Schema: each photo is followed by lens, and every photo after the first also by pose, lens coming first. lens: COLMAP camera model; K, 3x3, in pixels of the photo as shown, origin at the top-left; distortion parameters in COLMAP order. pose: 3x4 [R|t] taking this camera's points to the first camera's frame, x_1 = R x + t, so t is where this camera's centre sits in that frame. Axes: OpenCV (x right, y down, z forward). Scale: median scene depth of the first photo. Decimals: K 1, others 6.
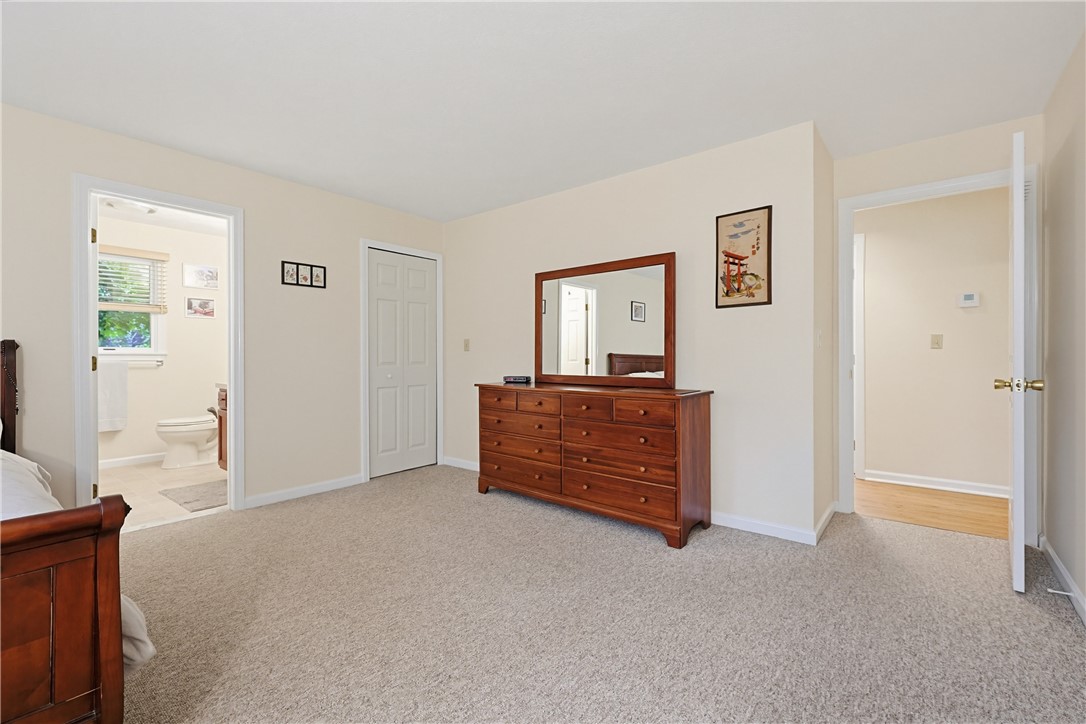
lens RADIAL K [[470.8, 0, 546.2], [0, 470.8, 356.9], [0, 0, 1]] dist [-0.000331, 0.001064]
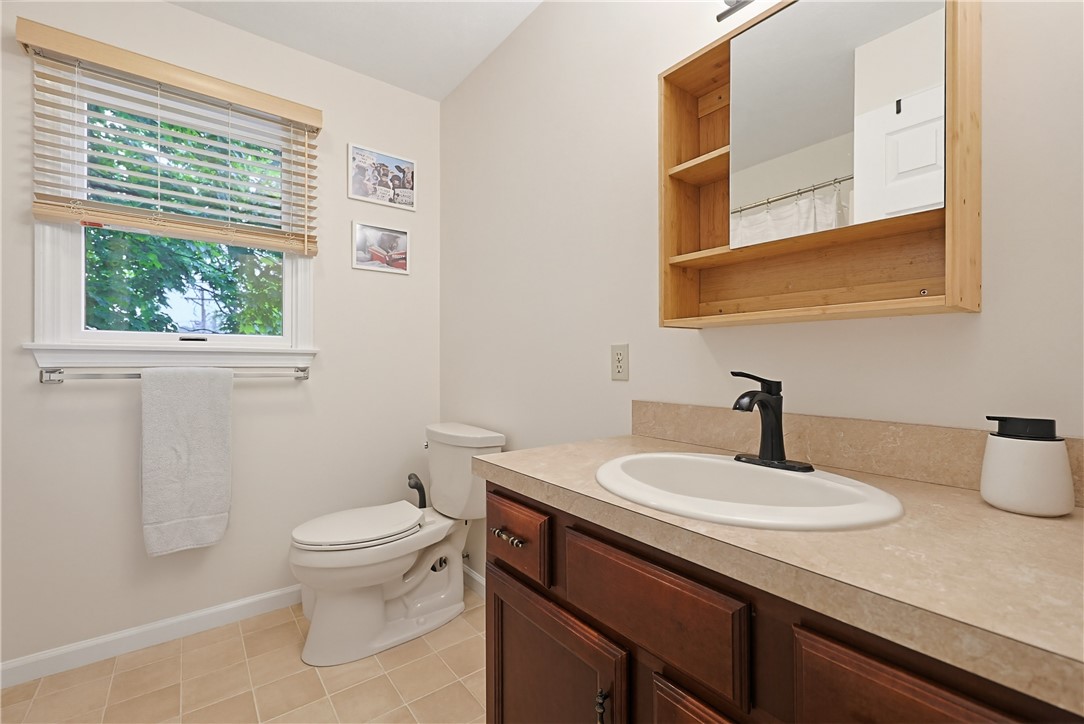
lens RADIAL K [[469.9, 0, 548.4], [0, 469.9, 361.5], [0, 0, 1]] dist [-0.000331, 0.001064]
pose [[0.974468, -0.004100, -0.224491, -0.499296], [0.002213, 0.999960, -0.008654, 0.006825], [0.224518, 0.007936, 0.974438, 0.625952]]
